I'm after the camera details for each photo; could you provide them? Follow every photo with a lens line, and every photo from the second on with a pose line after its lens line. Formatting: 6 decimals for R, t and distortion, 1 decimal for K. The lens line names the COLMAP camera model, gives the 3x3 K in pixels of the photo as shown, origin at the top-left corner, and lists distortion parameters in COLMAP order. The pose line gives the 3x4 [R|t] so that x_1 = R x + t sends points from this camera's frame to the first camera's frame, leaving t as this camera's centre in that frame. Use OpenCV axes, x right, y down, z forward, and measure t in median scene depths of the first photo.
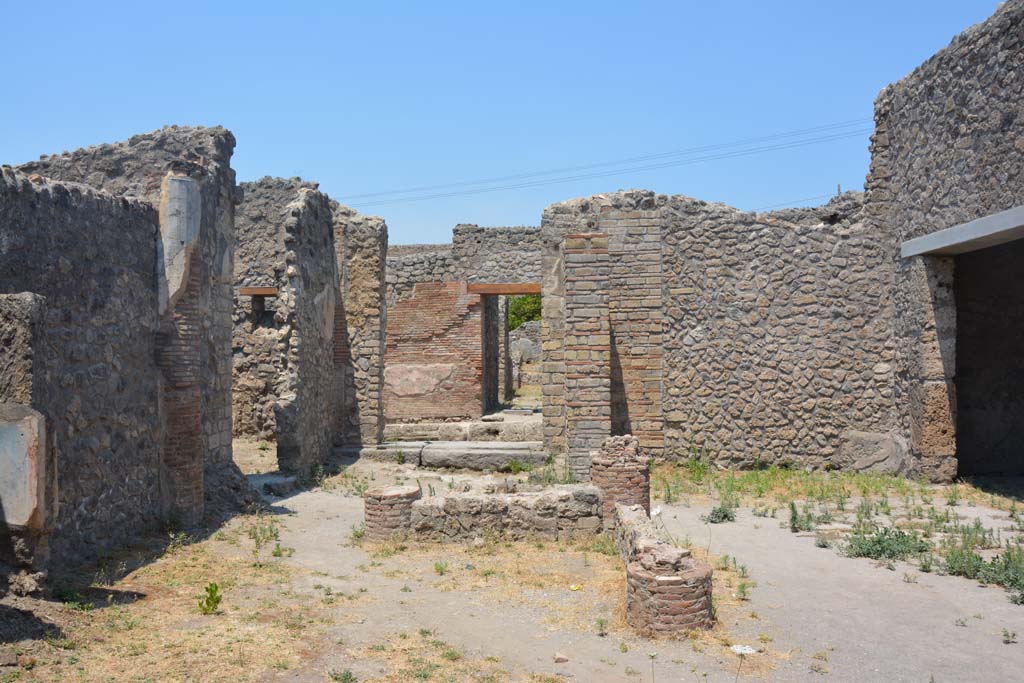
lens RADIAL K [[805.1, 0, 529.0], [0, 805.1, 344.6], [0, 0, 1]] dist [-0.144700, 0.083706]
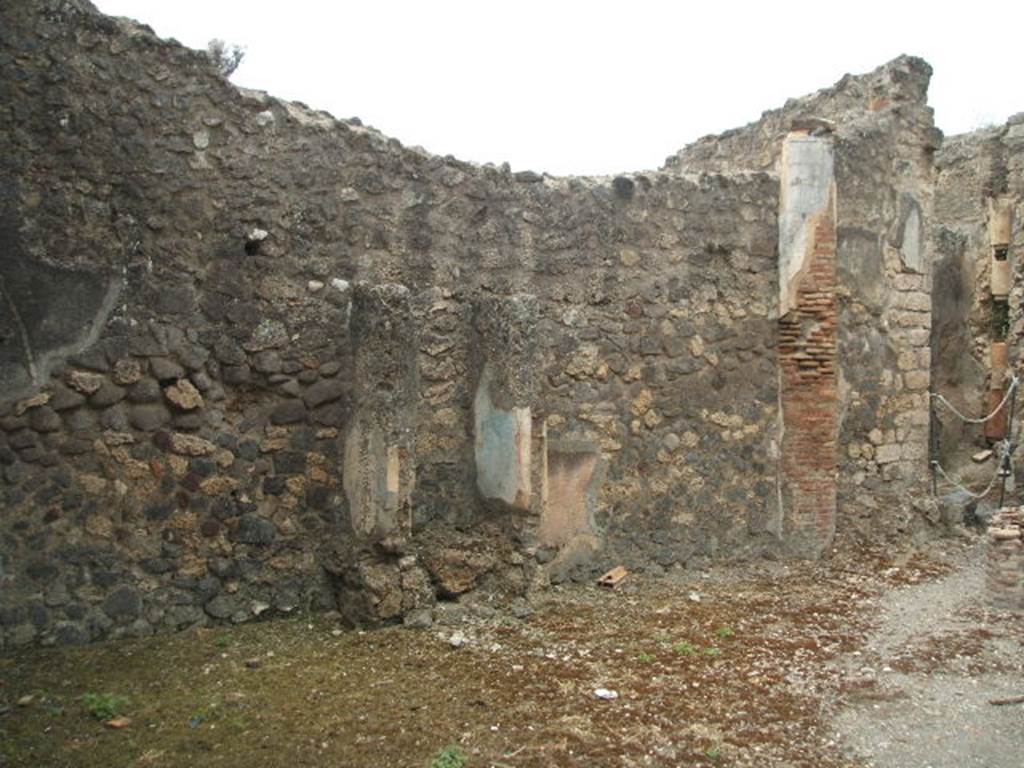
lens RADIAL K [[1235.3, 0, 512.4], [0, 1235.3, 314.8], [0, 0, 1]] dist [-0.218153, 0.008728]
pose [[0.535104, 0.000815, -0.844786, 0.507787], [0.002536, 0.999993, 0.002571, -0.026352], [0.844782, -0.003518, 0.535099, 0.023429]]
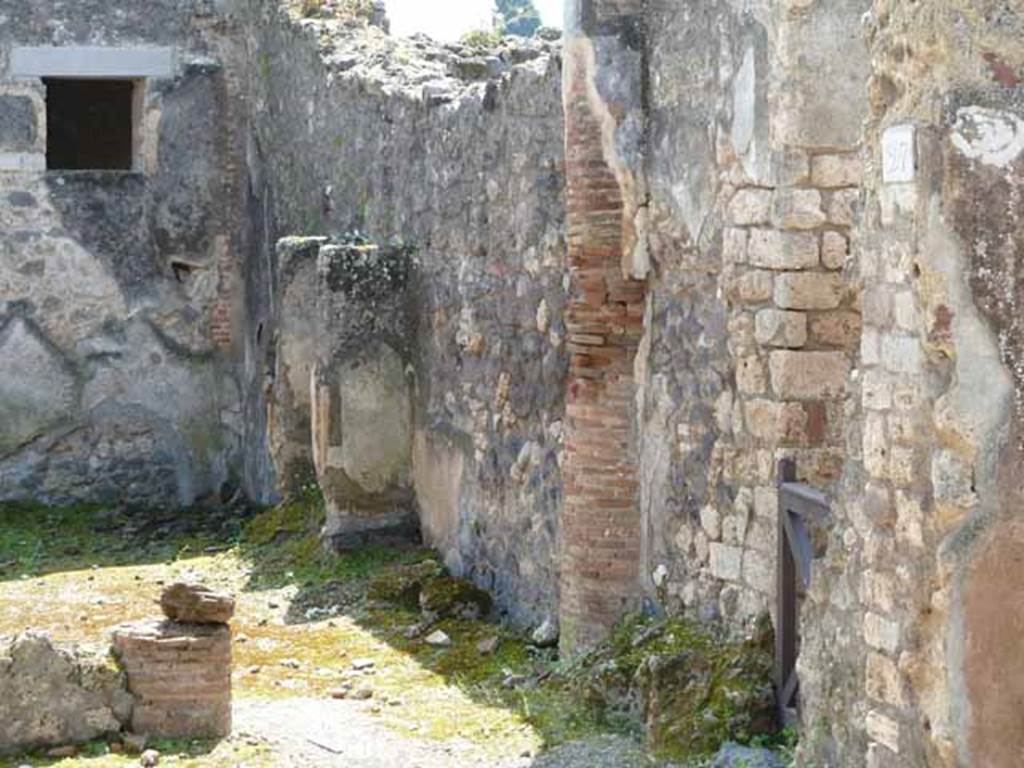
lens RADIAL K [[2430.3, 0, 511.0], [0, 2430.3, 366.8], [0, 0, 1]] dist [-0.051176, 0.376867]
pose [[-0.939921, 0.032432, -0.339848, 0.123150], [0.015283, 0.998477, 0.053017, -0.045363], [0.341050, 0.044638, -0.938985, 2.453241]]
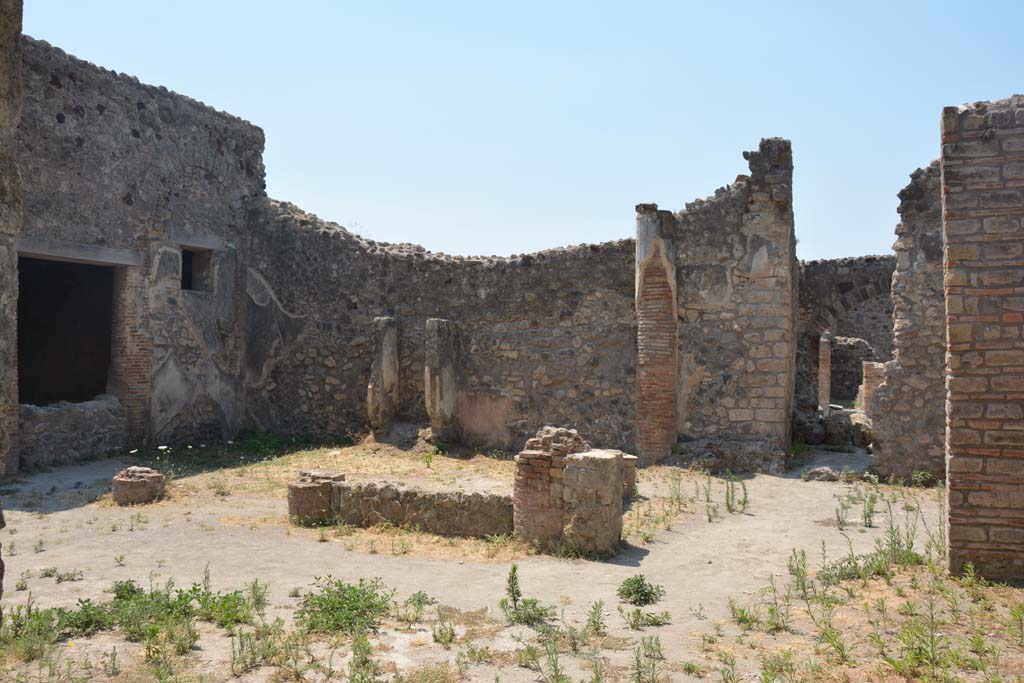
lens RADIAL K [[805.1, 0, 529.0], [0, 805.1, 344.6], [0, 0, 1]] dist [-0.144700, 0.083706]
pose [[-0.376572, -0.003559, -0.926380, 0.967092], [0.018816, 0.999757, -0.011489, 0.030141], [0.926196, -0.021758, -0.376414, 1.359963]]
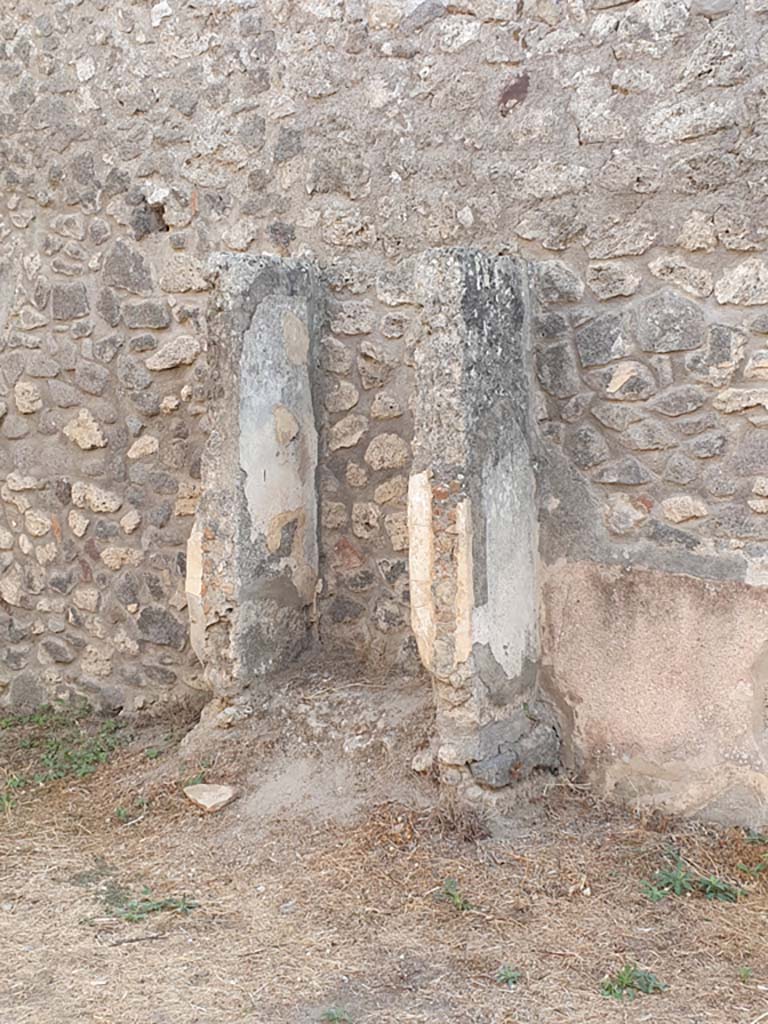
lens RADIAL K [[1394.6, 0, 352.4], [0, 1394.6, 510.9], [0, 0, 1]] dist [0.296328, -1.122588]
pose [[-0.568426, 0.087306, -0.818089, 0.141155], [0.025984, 0.995763, 0.088213, 0.018130], [0.822324, 0.028885, -0.568286, 0.927808]]
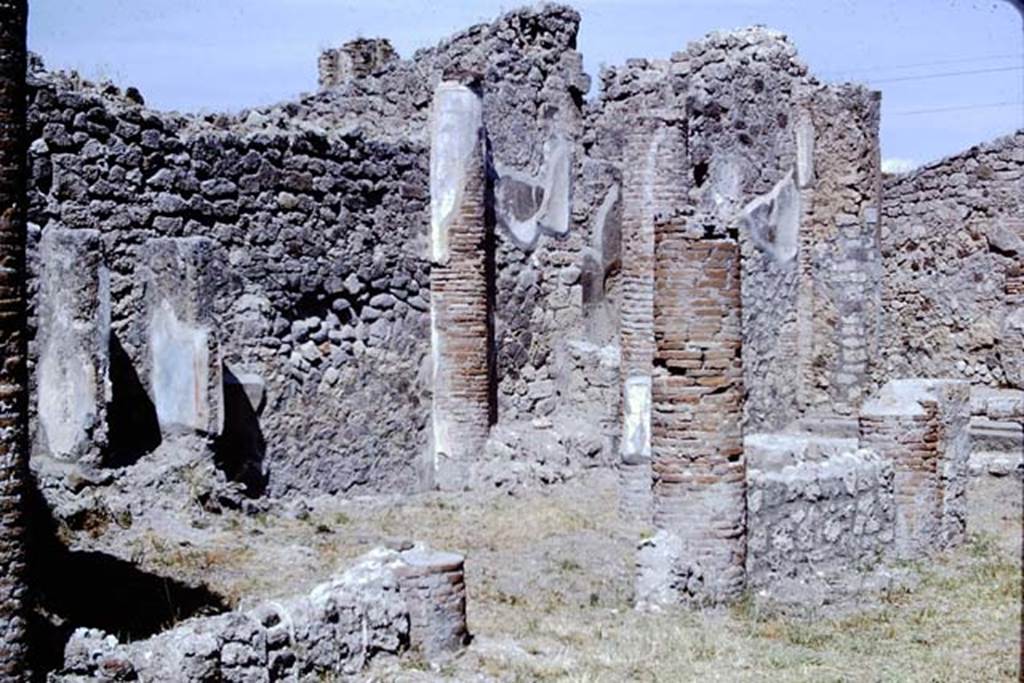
lens RADIAL K [[1659.7, 0, 512.0], [0, 1659.7, 341.5], [0, 0, 1]] dist [-0.259073, -0.003474]
pose [[0.730247, 0.029128, -0.682562, 0.897266], [0.008151, 0.998648, 0.051338, -0.018726], [0.683135, -0.043053, 0.729022, -0.336503]]
